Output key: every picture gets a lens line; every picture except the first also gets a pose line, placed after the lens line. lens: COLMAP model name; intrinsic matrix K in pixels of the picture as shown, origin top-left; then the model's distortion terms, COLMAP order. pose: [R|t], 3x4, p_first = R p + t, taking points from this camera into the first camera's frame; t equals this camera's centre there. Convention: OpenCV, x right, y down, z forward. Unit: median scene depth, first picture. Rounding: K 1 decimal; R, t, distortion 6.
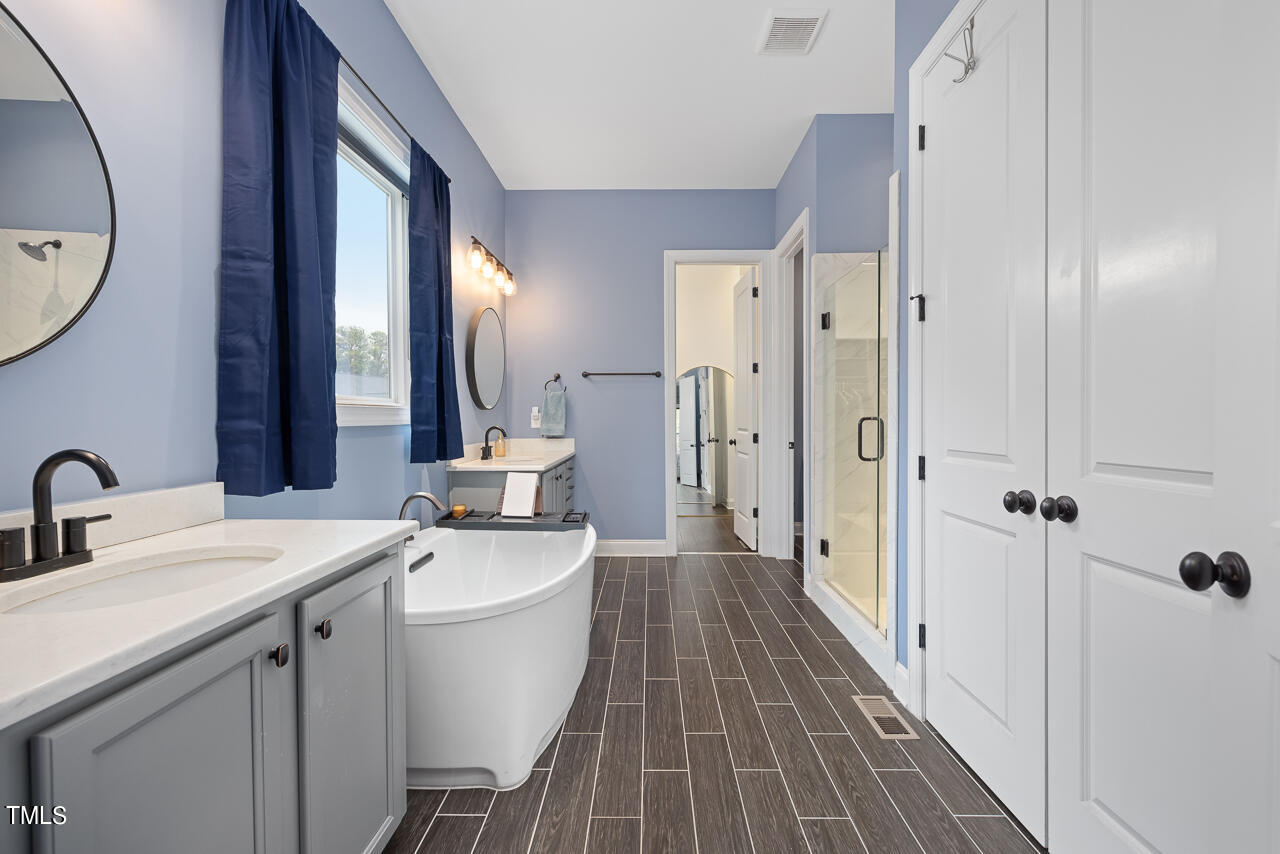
lens RADIAL K [[520.1, 0, 638.8], [0, 520.1, 425.1], [0, 0, 1]] dist [-0.005589, -0.000384]
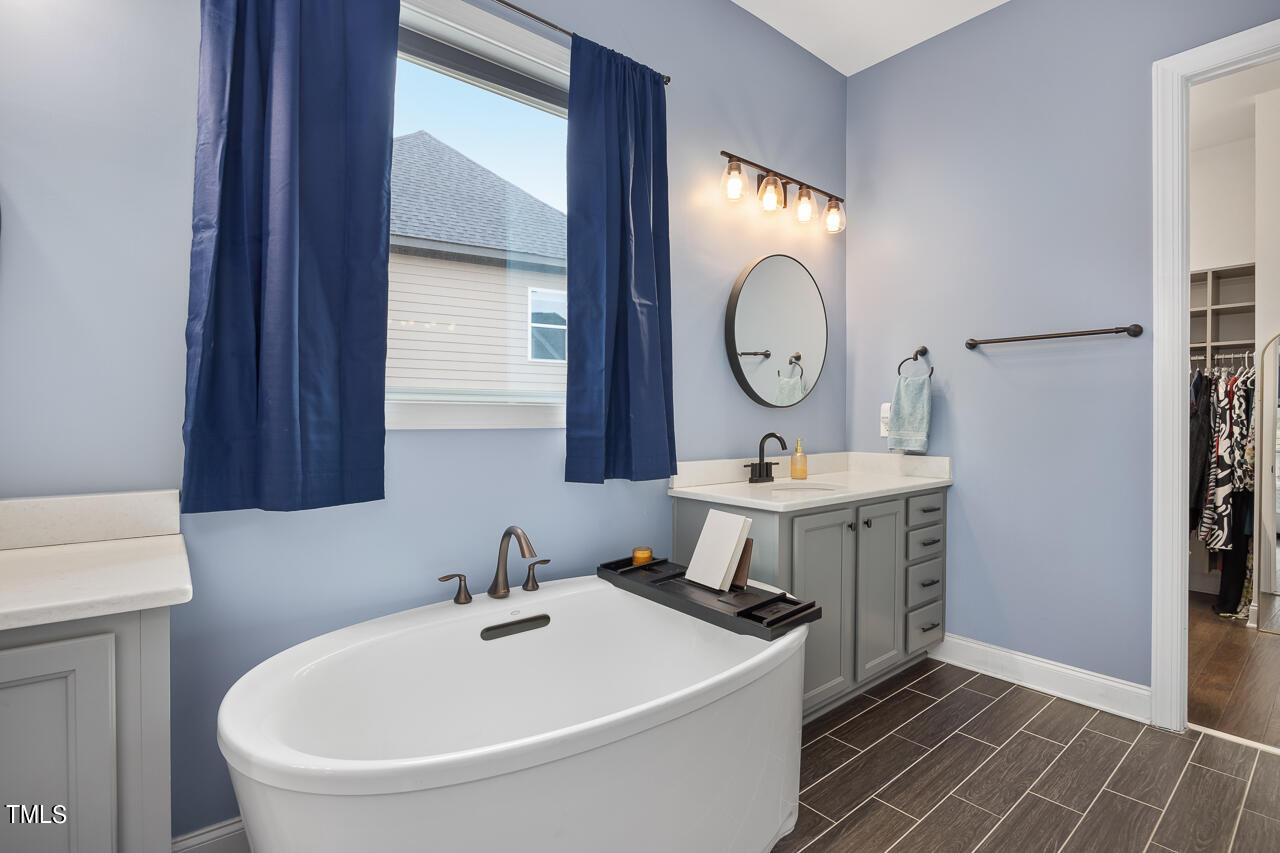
lens RADIAL K [[600.1, 0, 637.3], [0, 600.1, 420.2], [0, 0, 1]] dist [-0.017707, 0.001090]
pose [[0.653632, 0.006864, -0.756781, 0.193966], [-0.017015, 0.999839, -0.005628, -0.007293], [0.756621, 0.016555, 0.653644, 0.402481]]
